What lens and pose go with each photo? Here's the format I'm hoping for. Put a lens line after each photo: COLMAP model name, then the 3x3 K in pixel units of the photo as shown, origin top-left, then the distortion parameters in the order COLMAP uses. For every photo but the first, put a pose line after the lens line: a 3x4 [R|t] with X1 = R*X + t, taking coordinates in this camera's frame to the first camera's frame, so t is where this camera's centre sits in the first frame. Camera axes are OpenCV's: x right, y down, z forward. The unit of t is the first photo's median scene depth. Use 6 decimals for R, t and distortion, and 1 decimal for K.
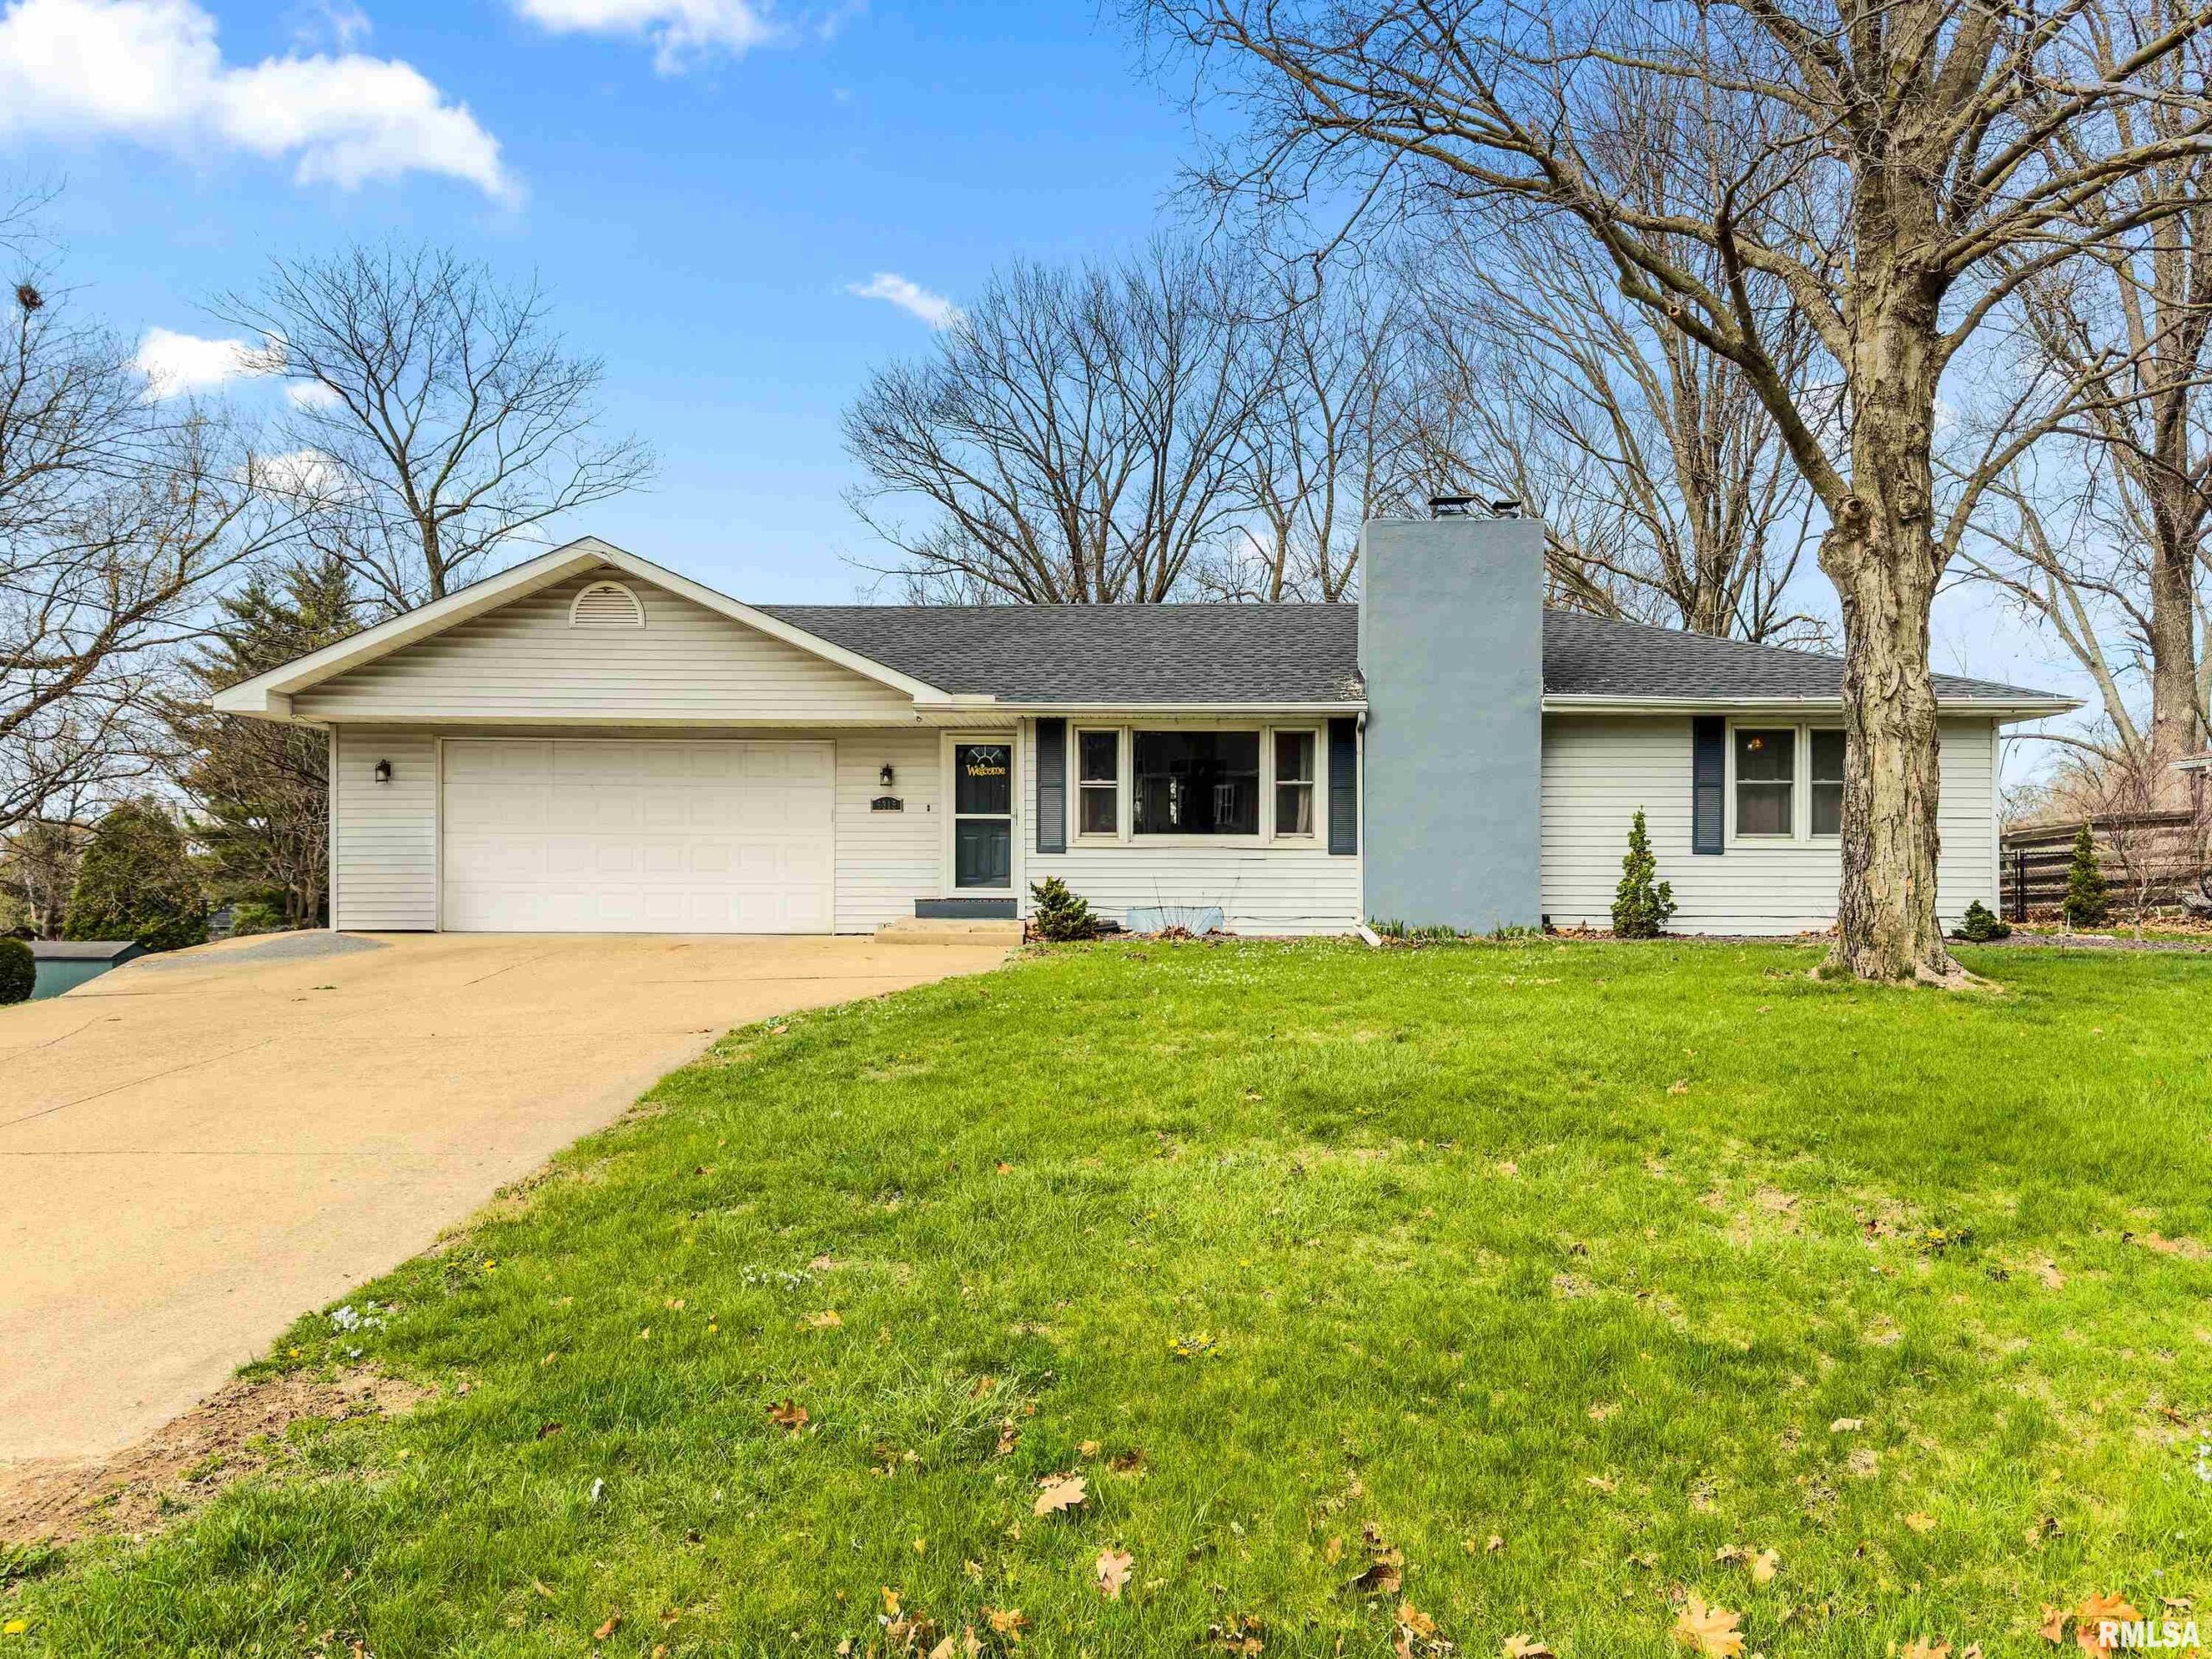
lens RADIAL K [[1573.5, 0, 1106.0], [0, 1573.5, 829.5], [0, 0, 1]] dist [-0.002819, -0.001308]
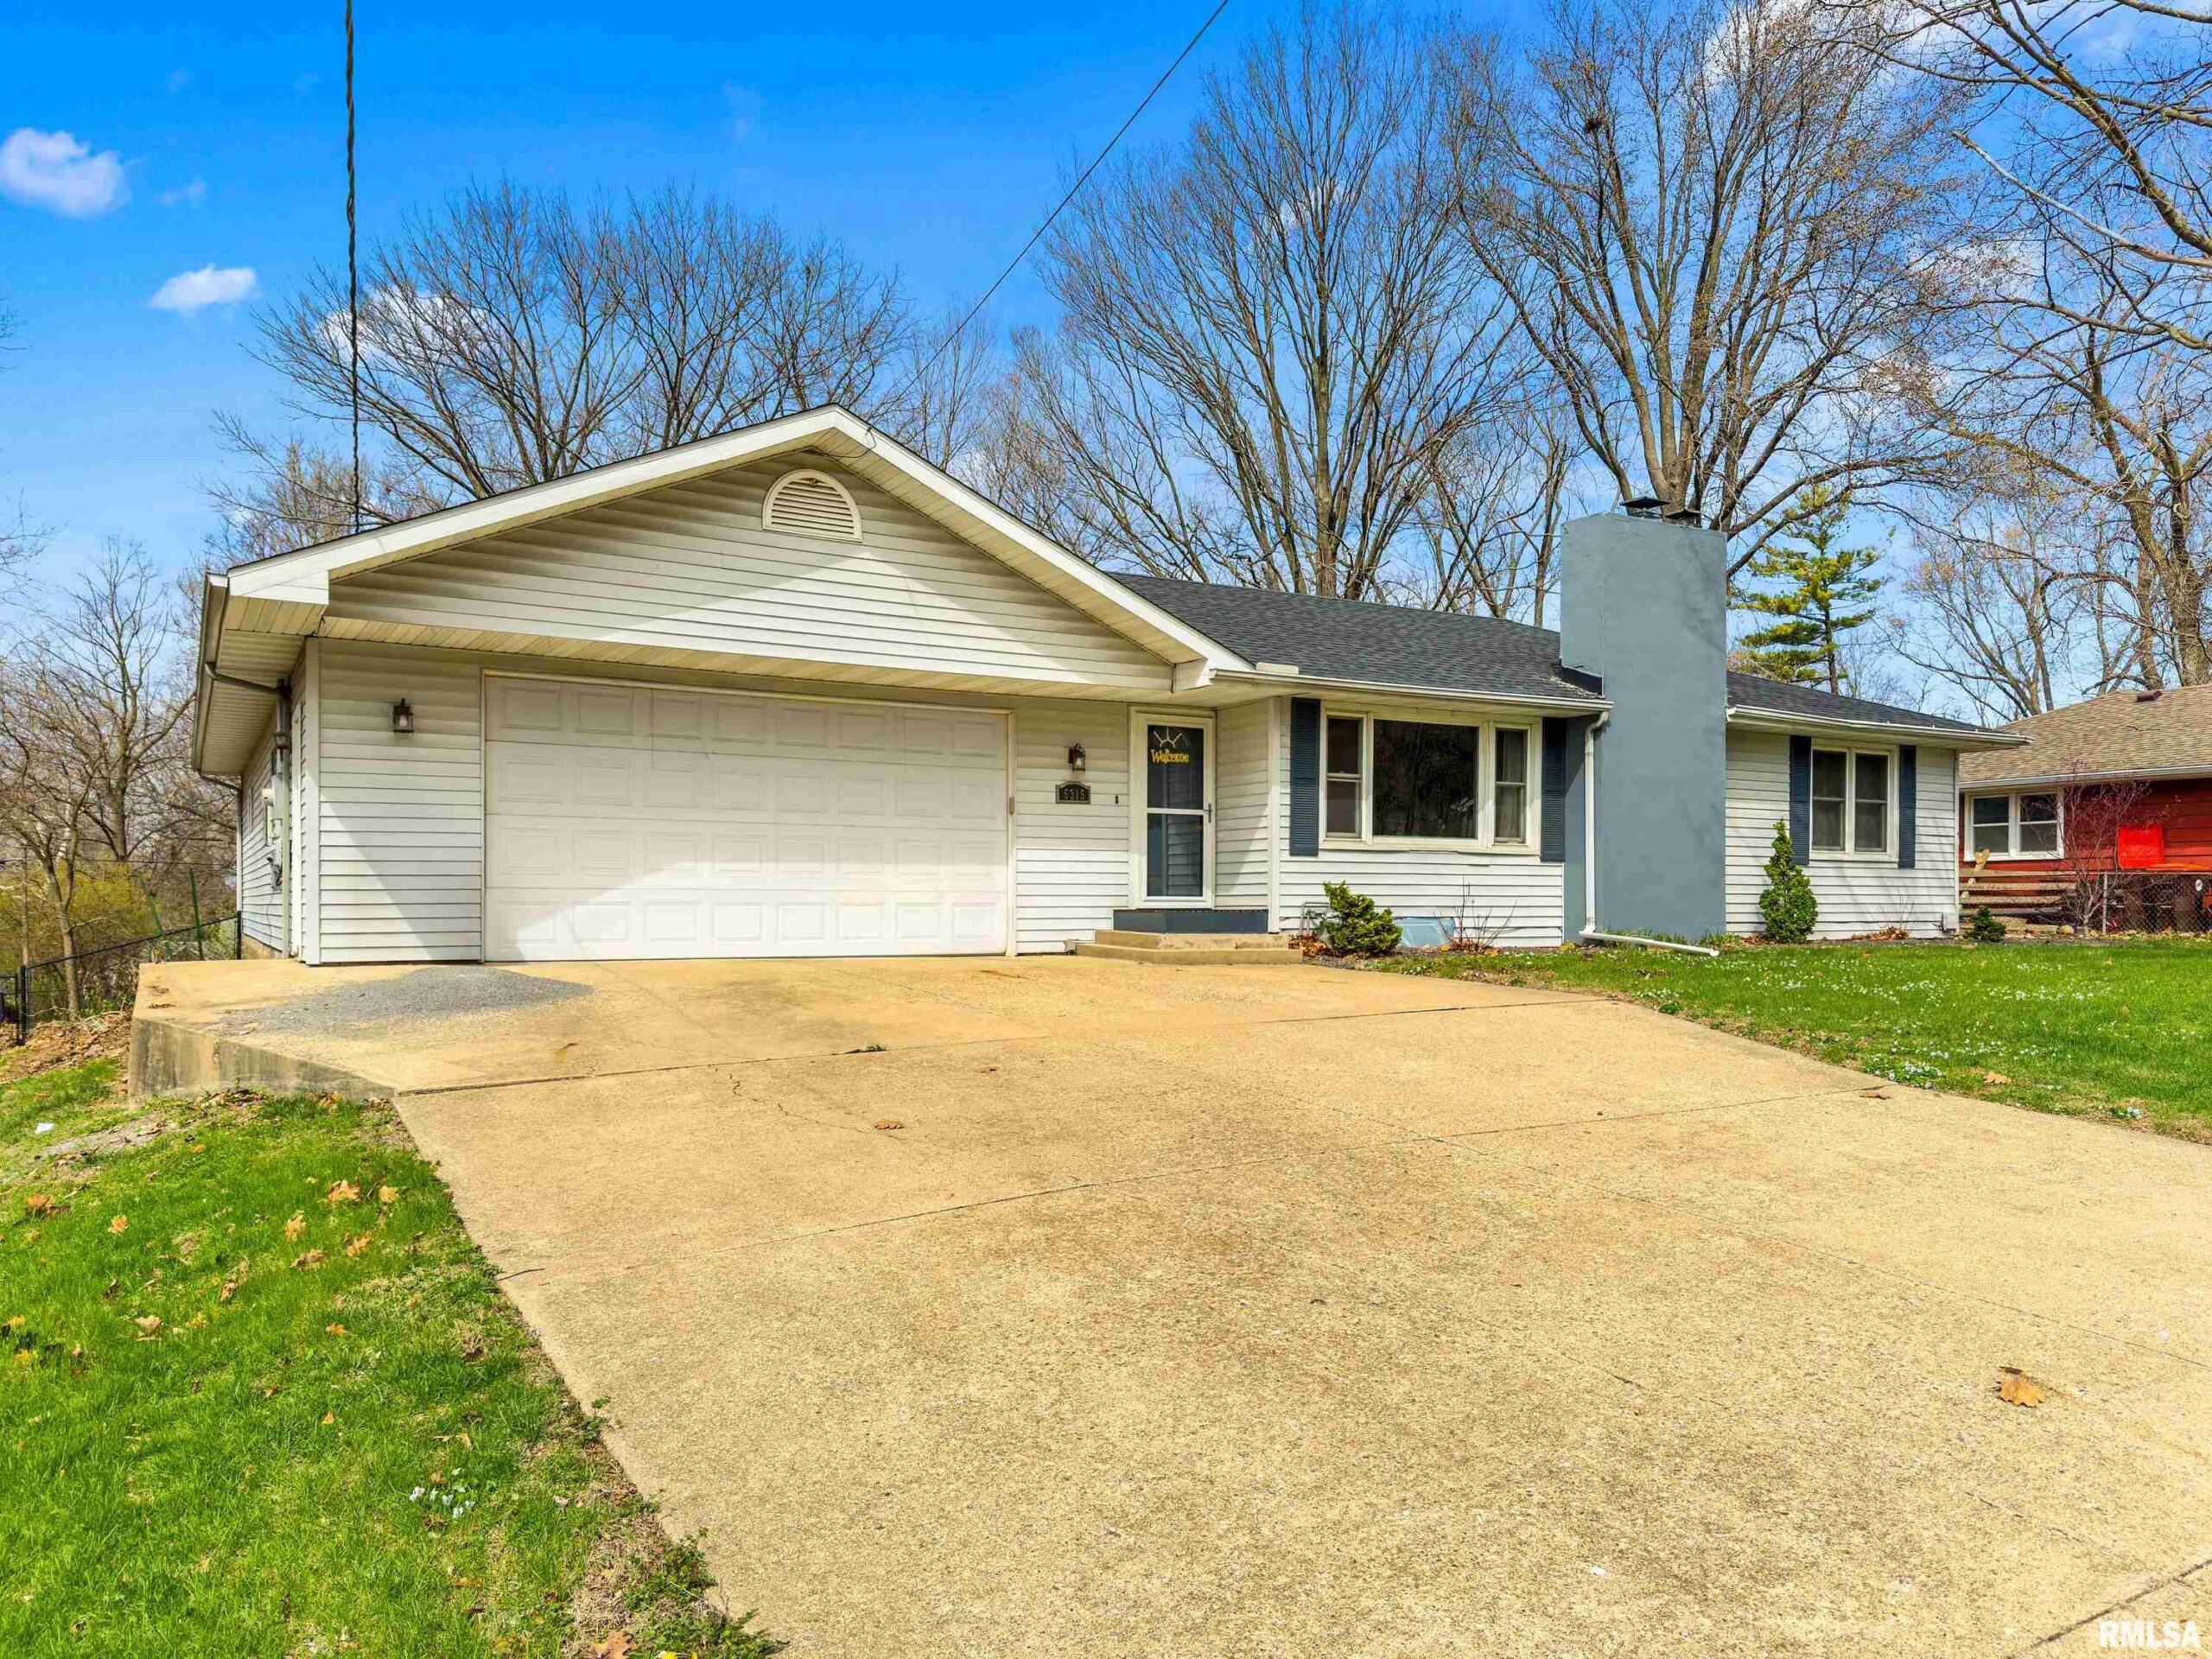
lens RADIAL K [[1573.5, 0, 1106.0], [0, 1573.5, 829.5], [0, 0, 1]] dist [-0.002819, -0.001308]
pose [[0.871417, 0.022652, 0.490019, -0.548261], [-0.013826, 0.999671, -0.021625, 0.020966], [-0.490348, 0.012069, 0.871443, 0.301896]]
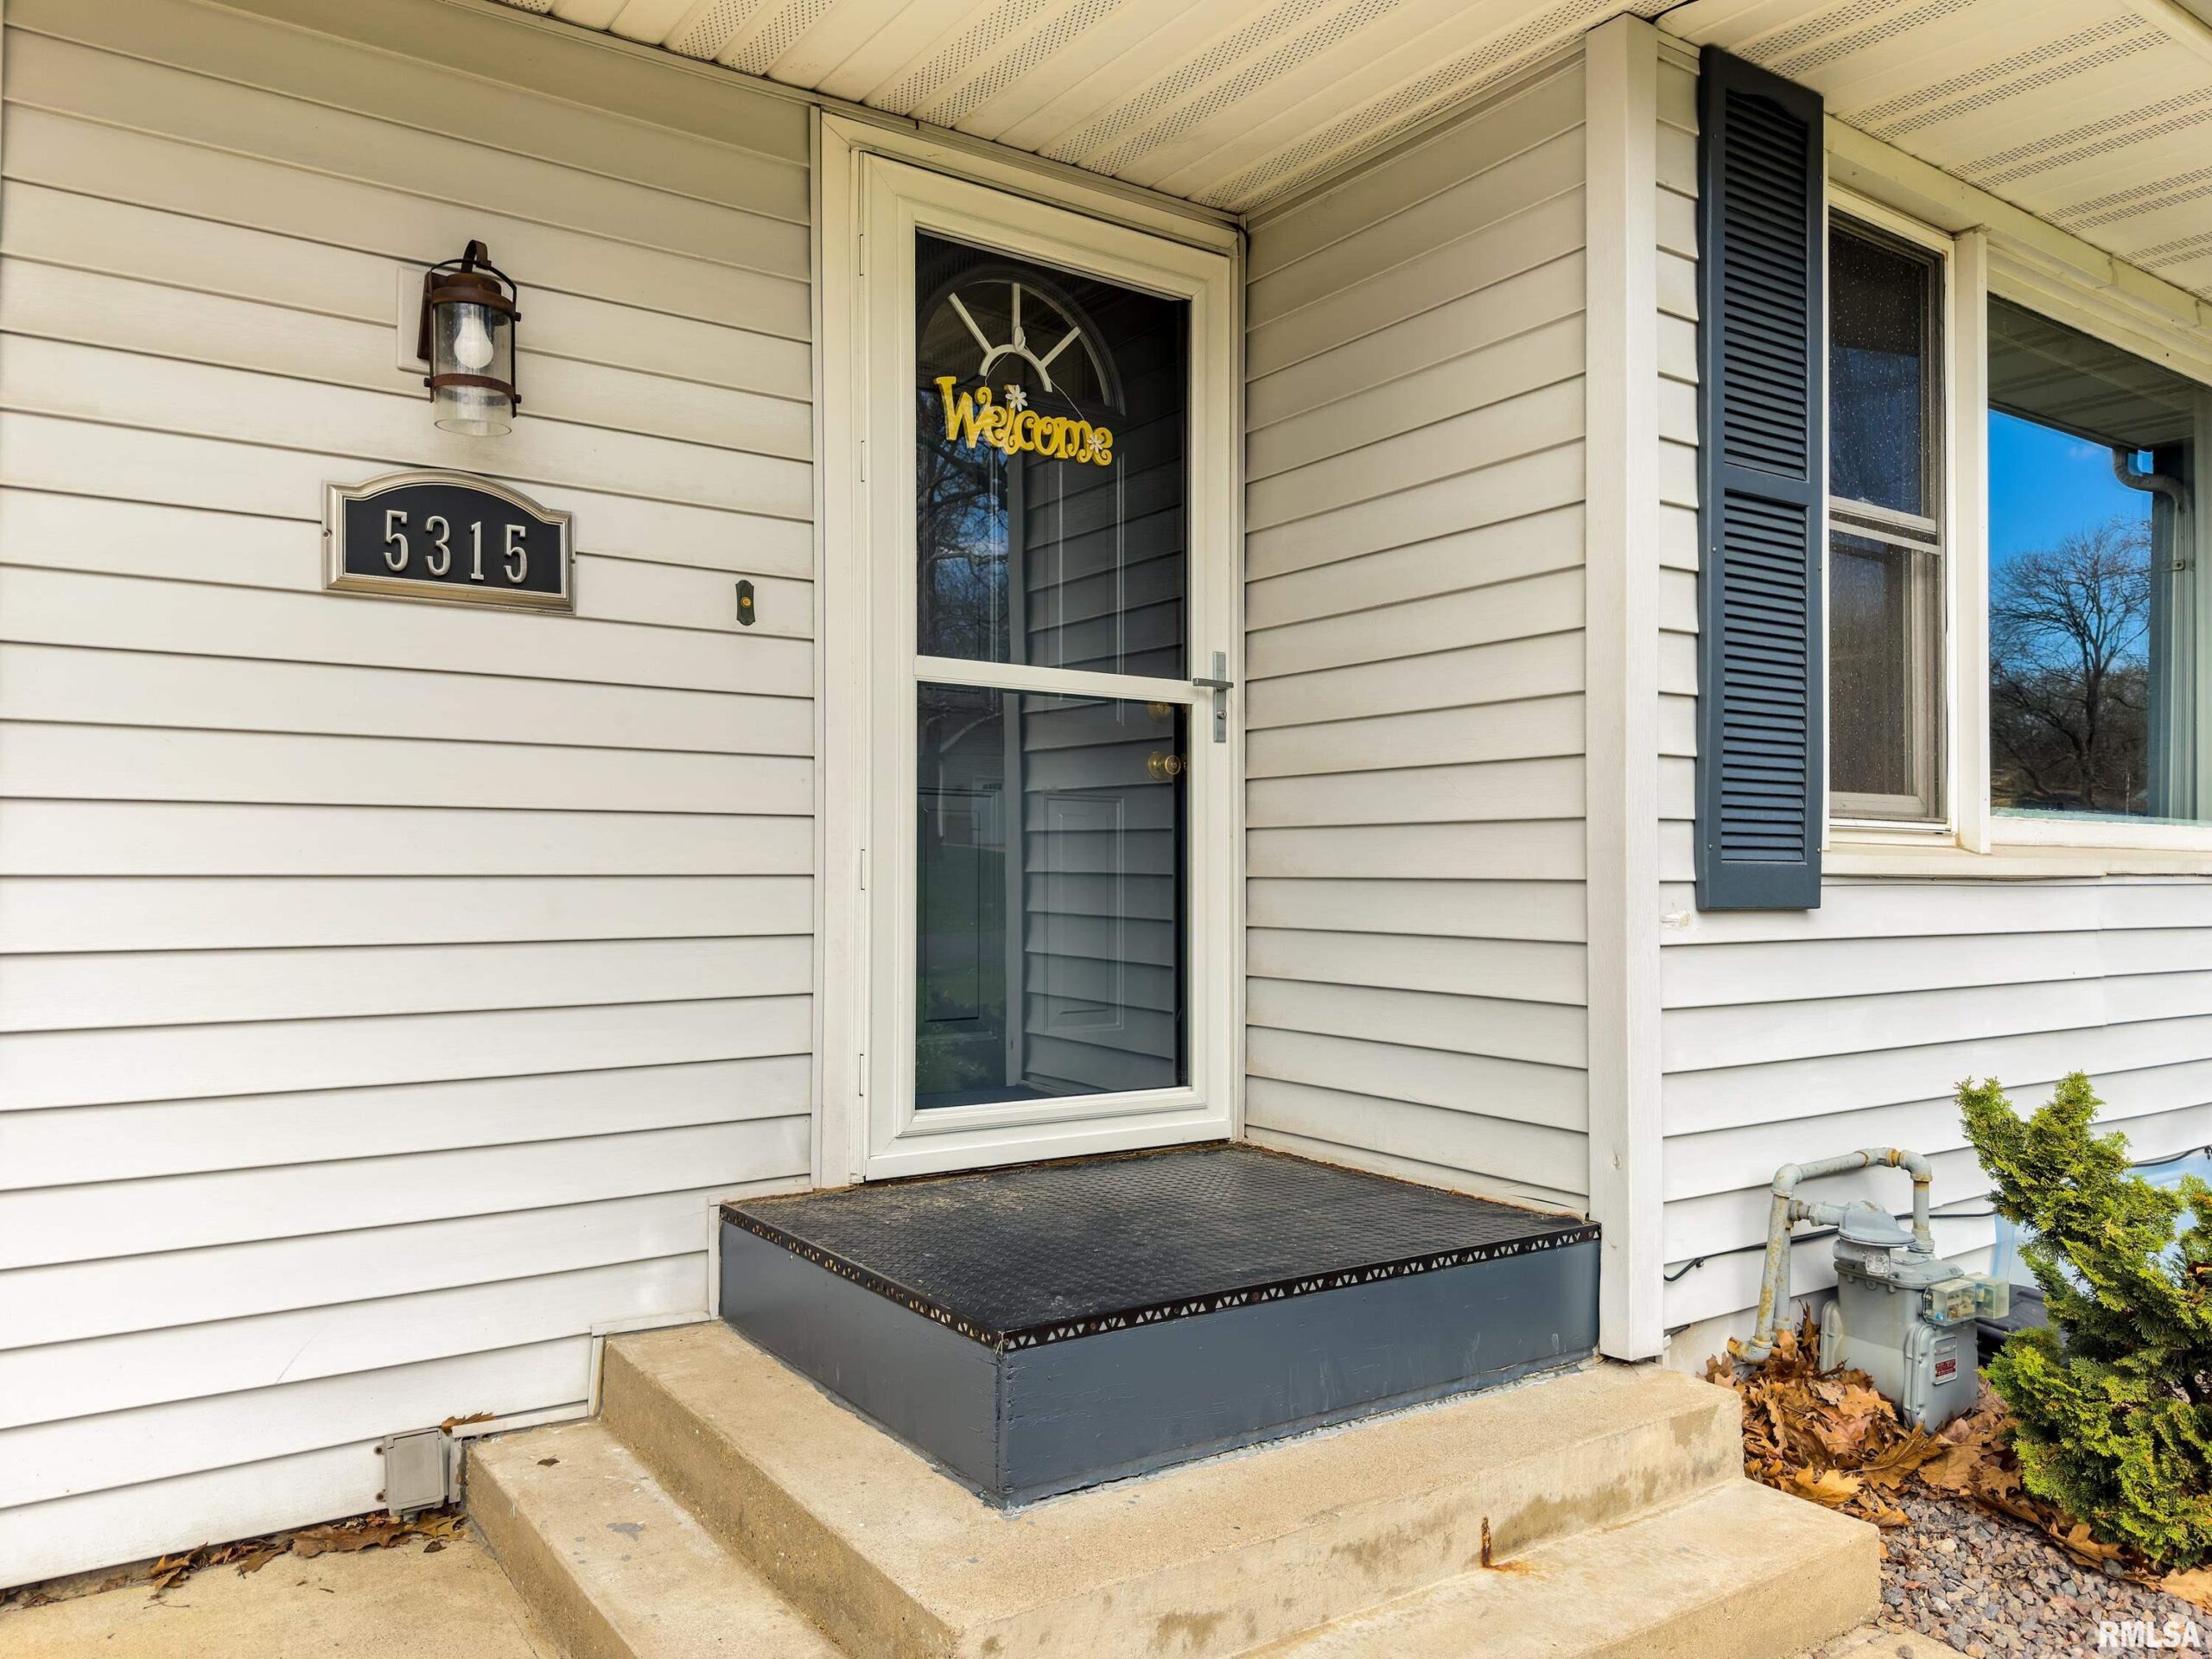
lens RADIAL K [[1573.5, 0, 1106.0], [0, 1573.5, 829.5], [0, 0, 1]] dist [-0.002819, -0.001308]
pose [[0.808370, 0.013592, 0.588517, -0.181950], [-0.016597, 0.999862, -0.000295, 0.007908], [-0.588440, -0.009529, 0.808485, 0.904637]]
